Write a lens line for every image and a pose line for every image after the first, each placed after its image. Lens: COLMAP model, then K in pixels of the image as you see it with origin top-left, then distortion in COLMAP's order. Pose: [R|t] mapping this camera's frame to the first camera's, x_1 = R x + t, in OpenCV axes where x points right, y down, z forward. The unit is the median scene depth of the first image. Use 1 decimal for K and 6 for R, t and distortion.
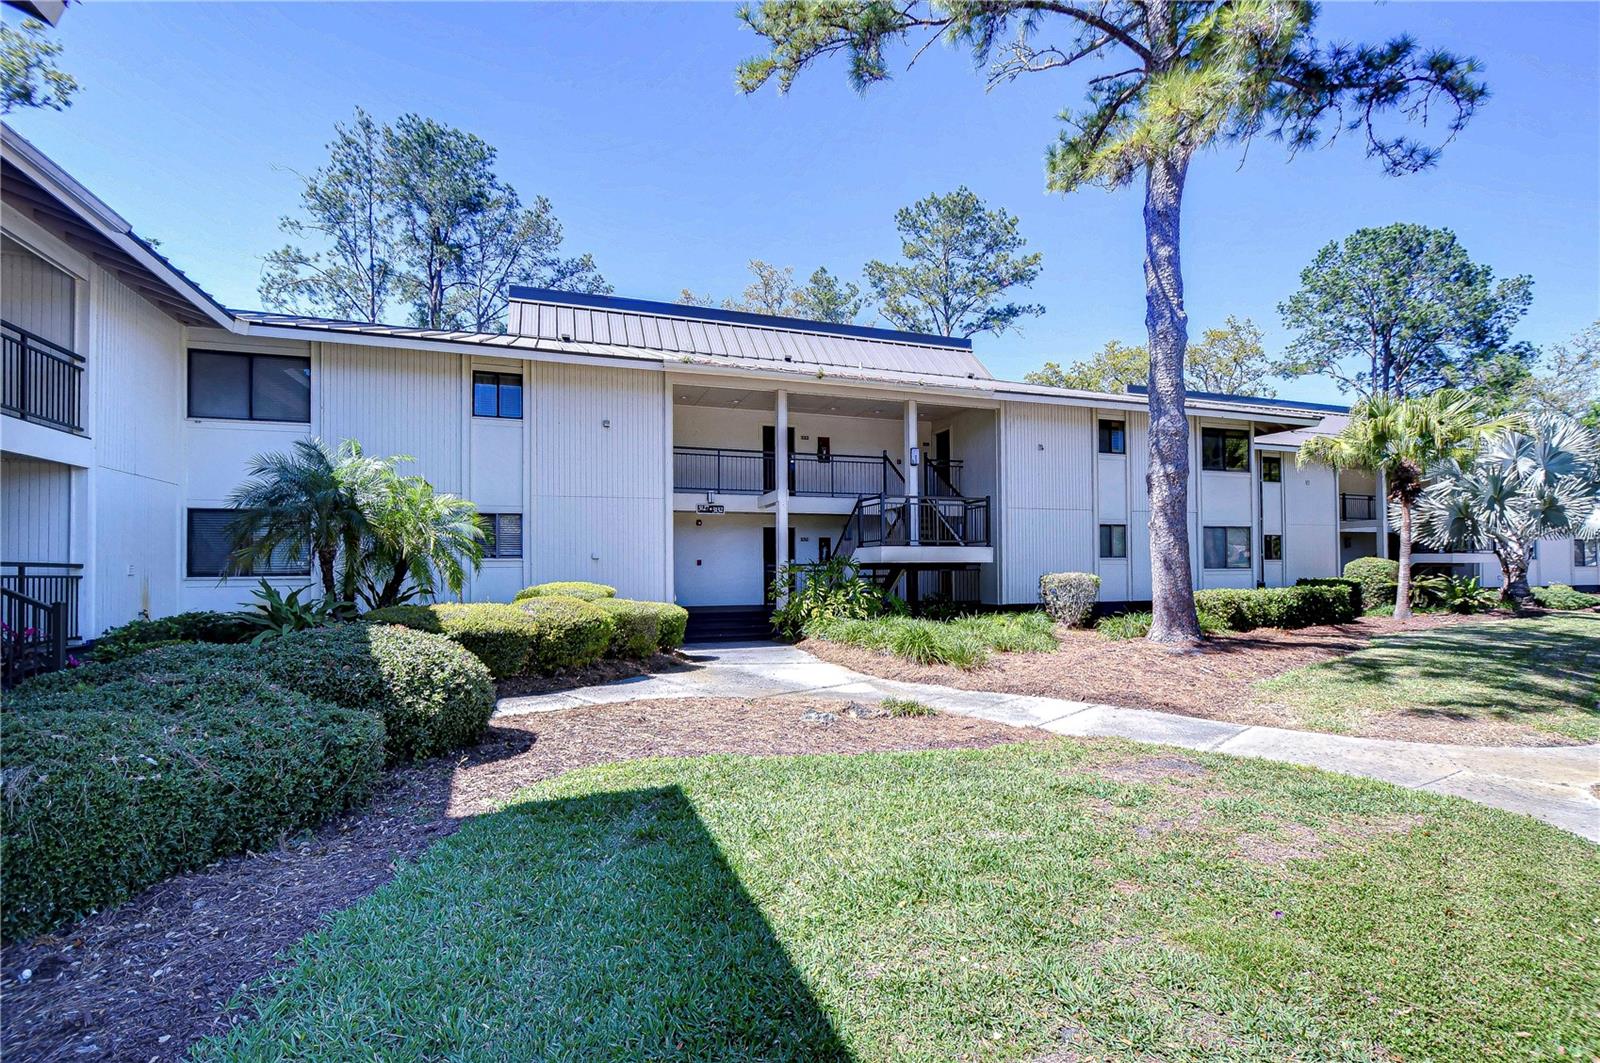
lens RADIAL K [[702.8, 0, 808.3], [0, 702.8, 552.3], [0, 0, 1]] dist [-0.000718, -0.000696]
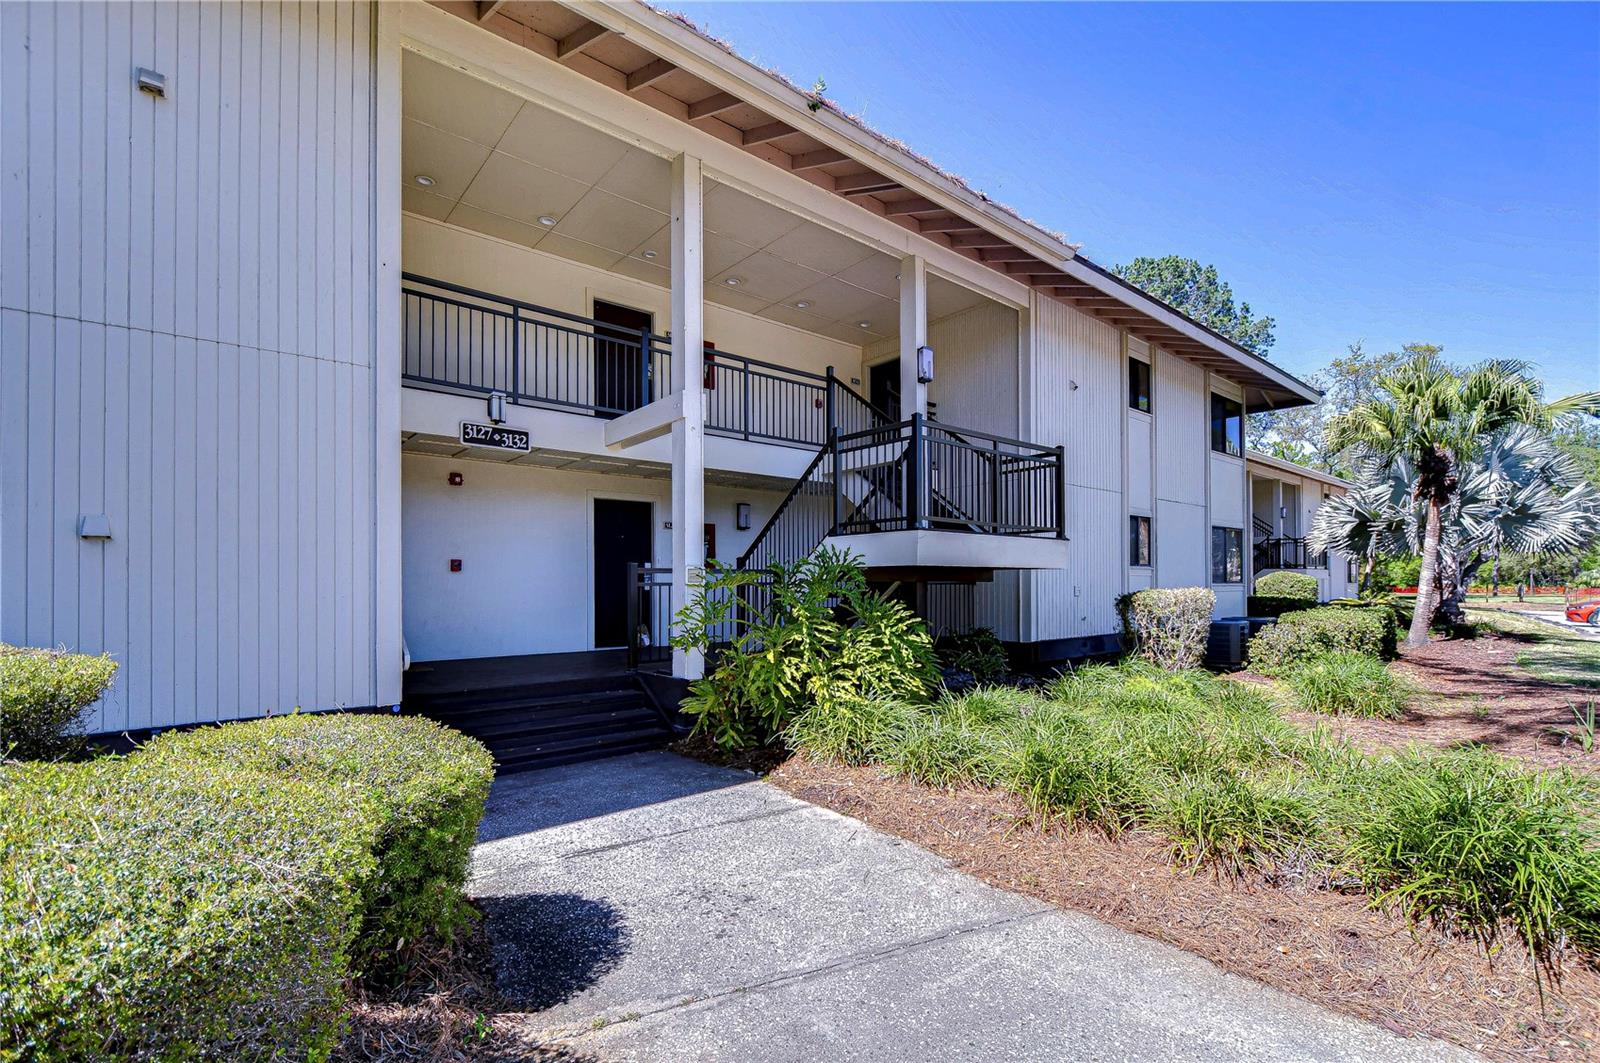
lens RADIAL K [[700.7, 0, 802.1], [0, 700.7, 580.8], [0, 0, 1]] dist [-0.010270, -0.000001]
pose [[0.940102, 0.007254, 0.340815, -0.099343], [-0.016097, 0.999603, 0.023125, 0.013016], [-0.340512, -0.027226, 0.939846, 0.487900]]
